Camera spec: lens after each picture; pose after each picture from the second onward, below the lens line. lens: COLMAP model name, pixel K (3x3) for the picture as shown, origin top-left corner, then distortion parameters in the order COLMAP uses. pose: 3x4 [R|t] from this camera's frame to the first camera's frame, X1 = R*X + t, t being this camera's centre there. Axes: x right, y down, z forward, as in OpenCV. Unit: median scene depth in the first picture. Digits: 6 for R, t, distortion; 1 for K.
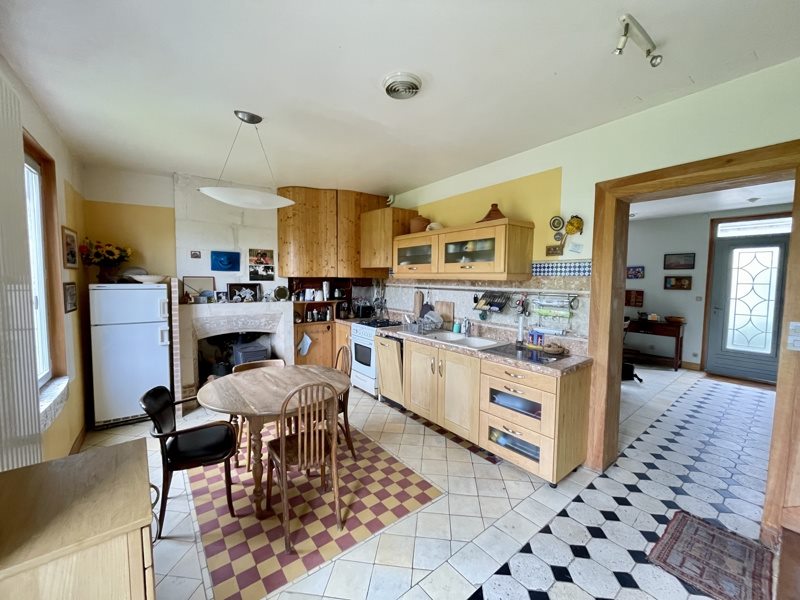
lens RADIAL K [[325.7, 0, 400.0], [0, 325.7, 300.0], [0, 0, 1]] dist [-0.001426, -0.000299]
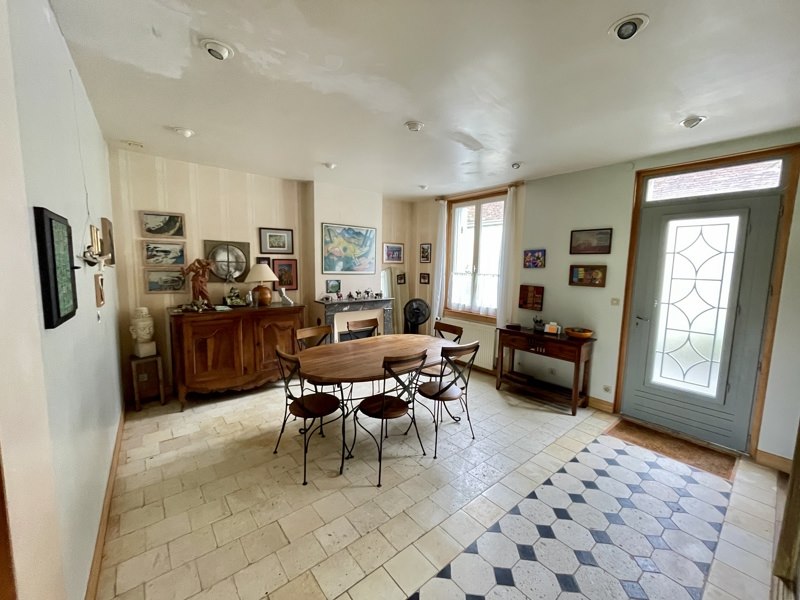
lens RADIAL K [[312.1, 0, 395.8], [0, 312.1, 302.5], [0, 0, 1]] dist [-0.030616, 0.000022]
pose [[0.999818, 0.018965, -0.002142, 0.487922], [-0.018853, 0.998855, 0.043972, -0.019873], [0.002973, -0.043924, 0.999030, 0.400739]]
